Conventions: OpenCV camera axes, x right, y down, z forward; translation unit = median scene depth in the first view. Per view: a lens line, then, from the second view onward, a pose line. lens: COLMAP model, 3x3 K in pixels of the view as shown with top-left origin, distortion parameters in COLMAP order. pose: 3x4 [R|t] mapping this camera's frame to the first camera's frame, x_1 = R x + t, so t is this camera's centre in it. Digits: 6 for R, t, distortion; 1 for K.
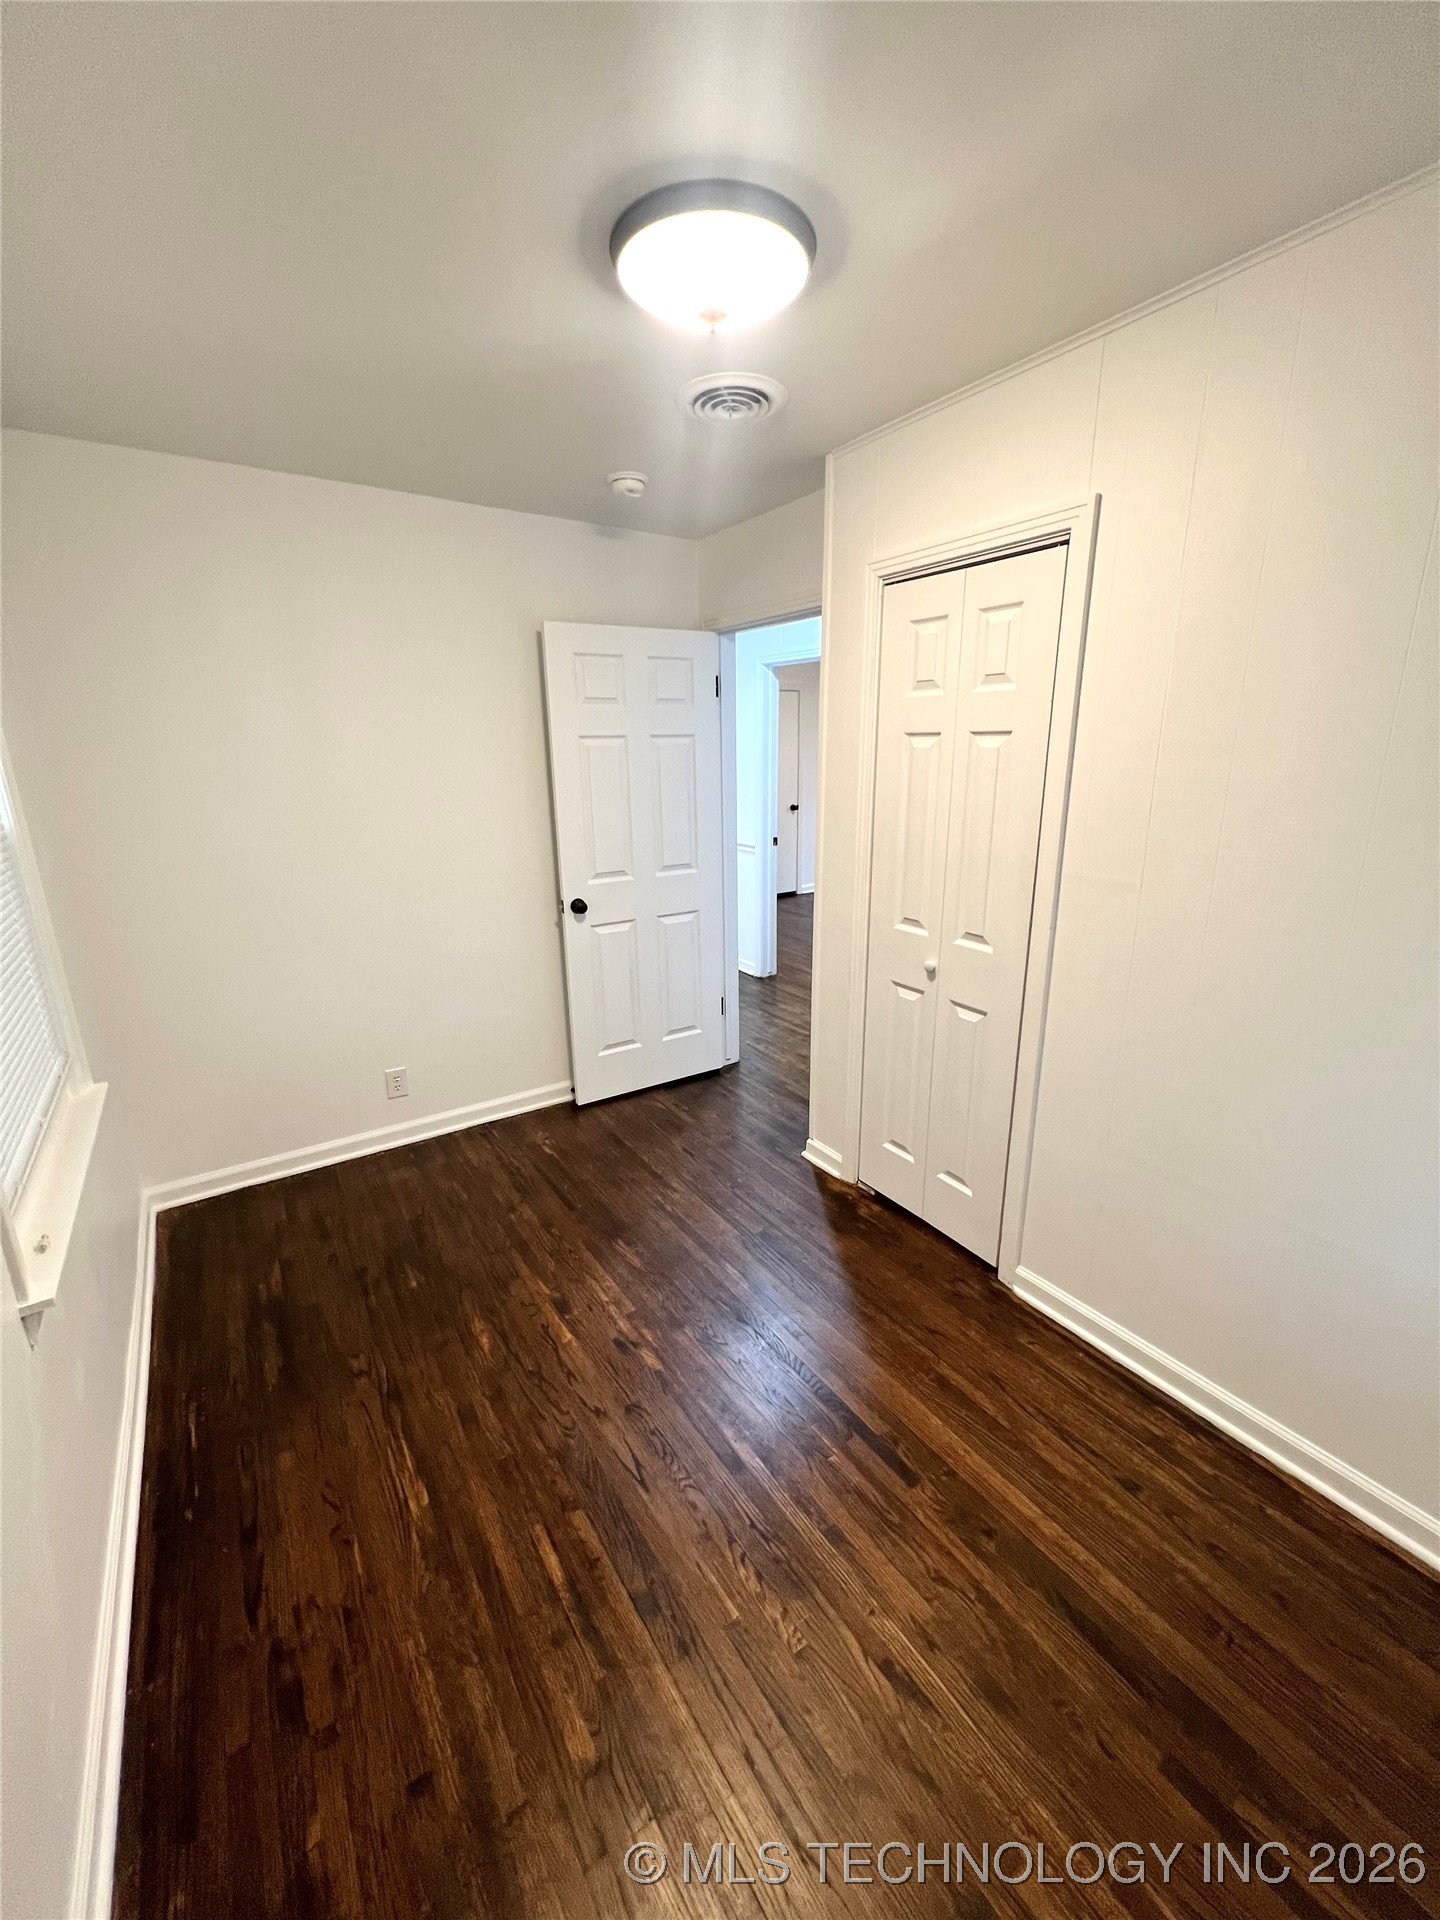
lens RADIAL K [[781.1, 0, 723.8], [0, 781.1, 956.8], [0, 0, 1]] dist [-0.002188, -0.000006]
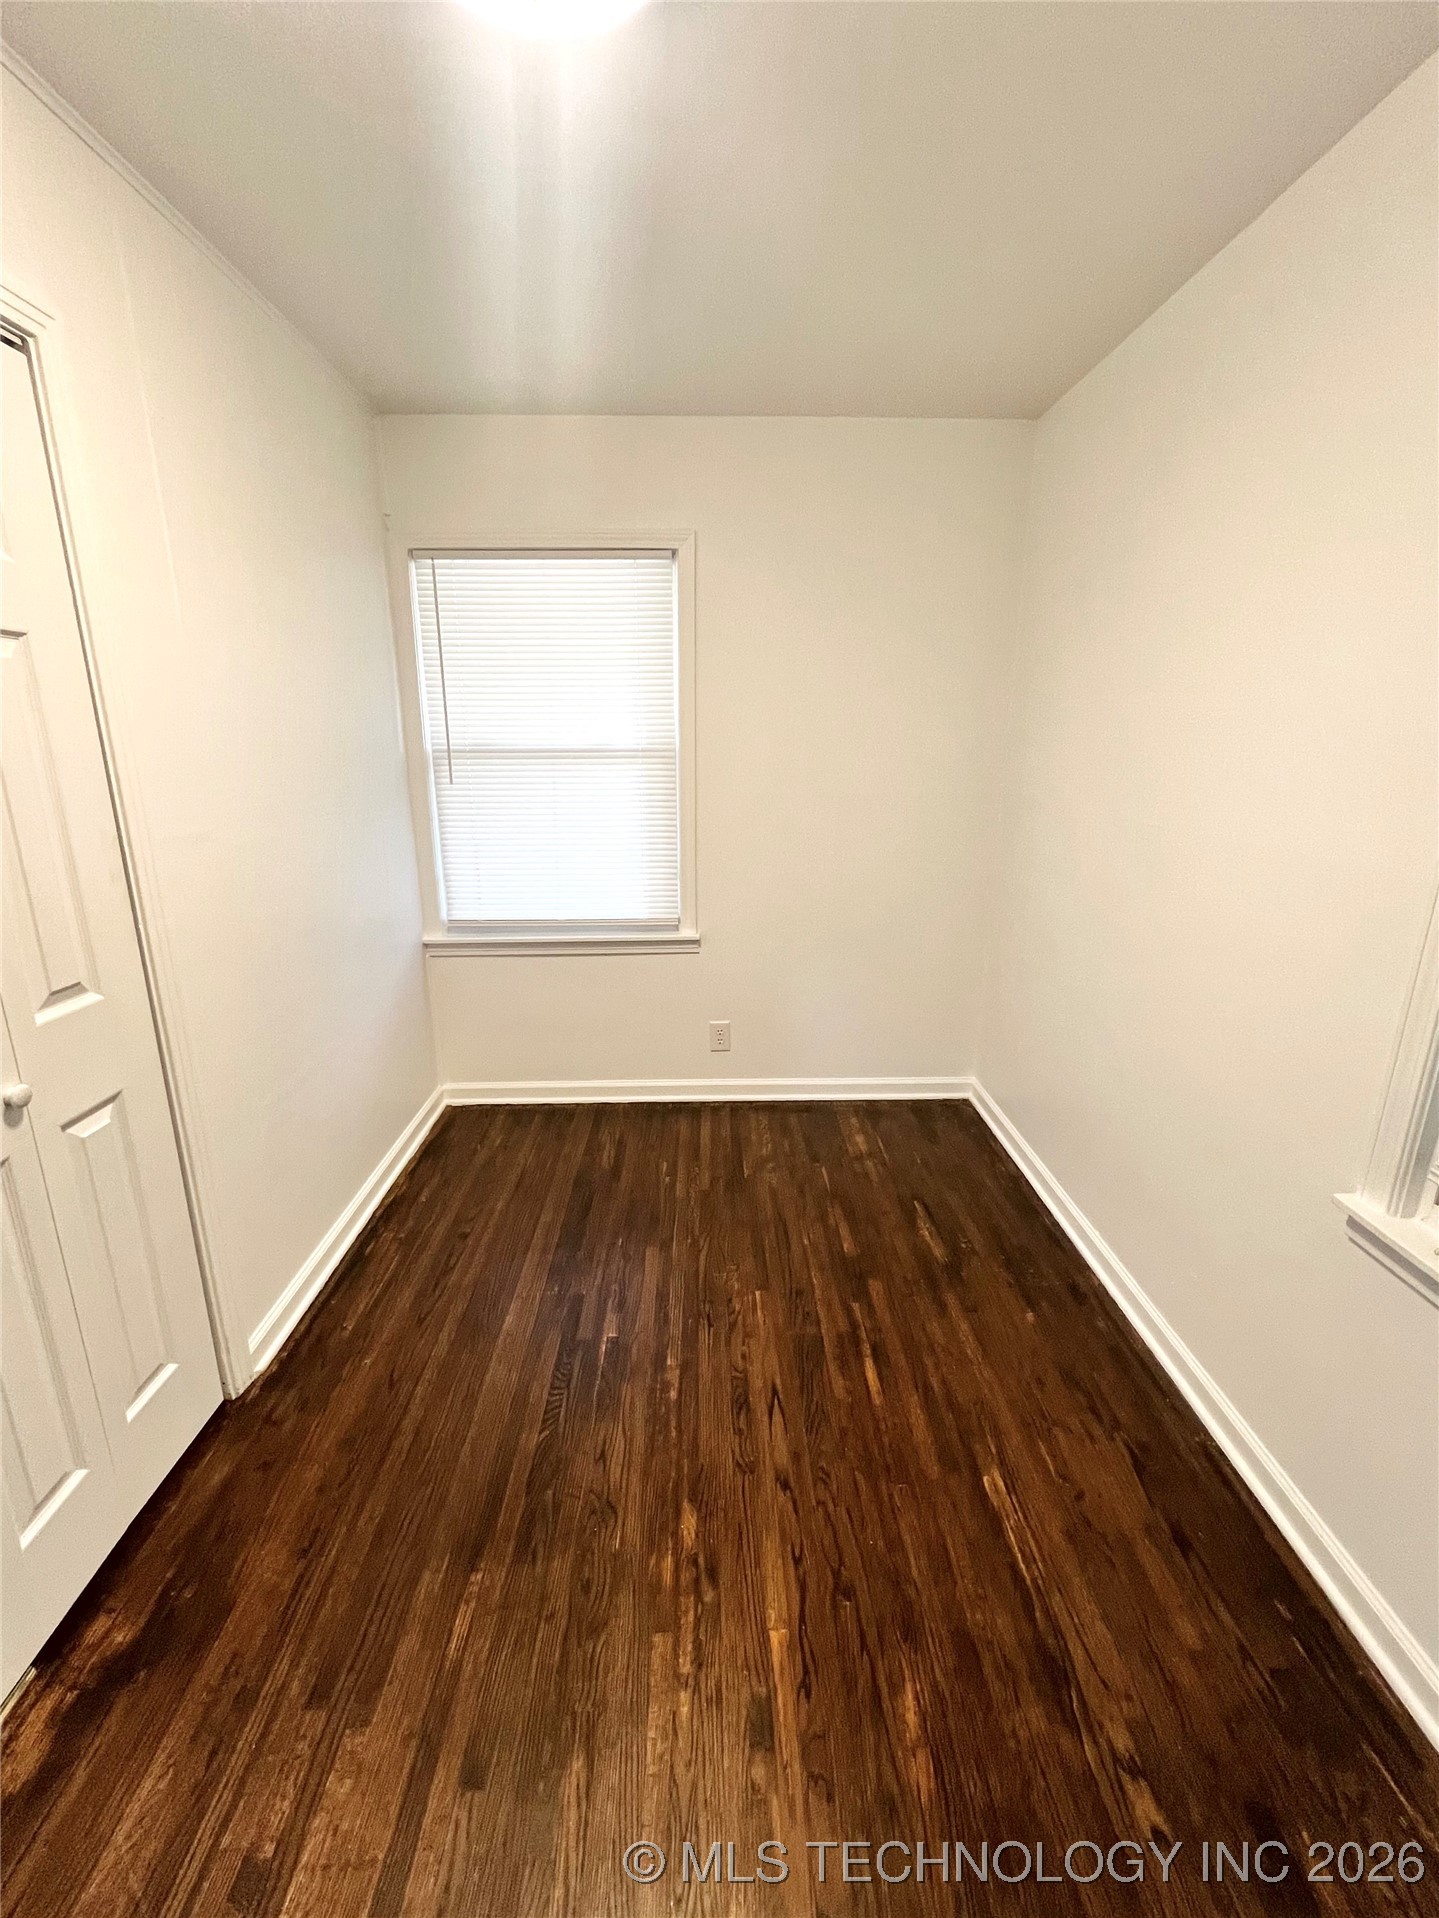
lens RADIAL K [[829.8, 0, 726.1], [0, 829.8, 952.4], [0, 0, 1]] dist [-0.001213, 0.000529]
pose [[-0.849624, -0.124291, 0.512534, -0.509660], [0.145820, 0.878583, 0.454784, -0.323969], [-0.506829, 0.461133, -0.728341, 1.477387]]
